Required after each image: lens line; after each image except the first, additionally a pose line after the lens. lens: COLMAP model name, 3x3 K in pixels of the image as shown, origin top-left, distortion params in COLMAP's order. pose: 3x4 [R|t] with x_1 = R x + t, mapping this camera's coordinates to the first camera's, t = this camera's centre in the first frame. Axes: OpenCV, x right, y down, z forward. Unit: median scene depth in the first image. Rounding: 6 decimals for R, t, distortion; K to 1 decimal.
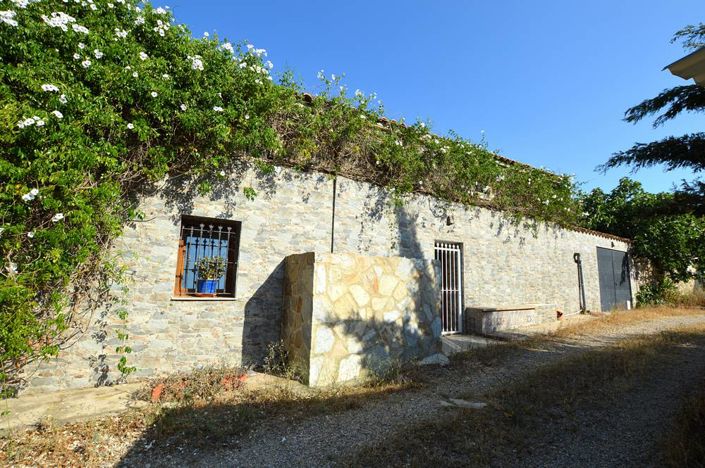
lens RADIAL K [[320.6, 0, 351.0], [0, 320.6, 237.0], [0, 0, 1]] dist [-0.027721, 0.000810]
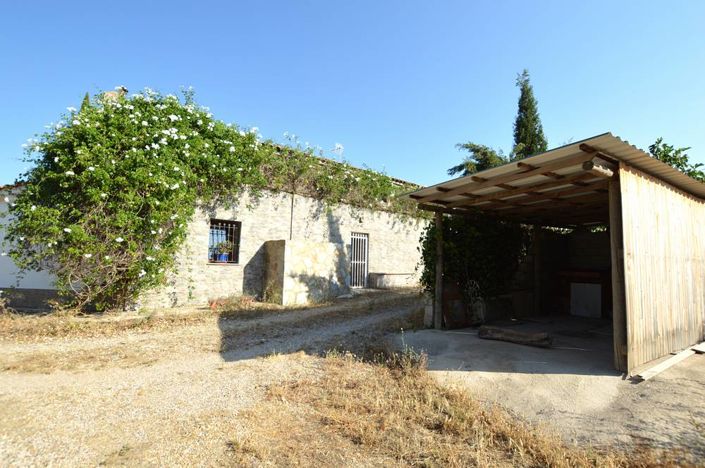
lens RADIAL K [[320.6, 0, 351.0], [0, 320.6, 237.0], [0, 0, 1]] dist [-0.027721, 0.000810]
pose [[0.979524, 0.020331, 0.200298, -0.090714], [-0.033421, 0.997505, 0.062190, -0.087890], [-0.198533, -0.067611, 0.977759, -0.812204]]
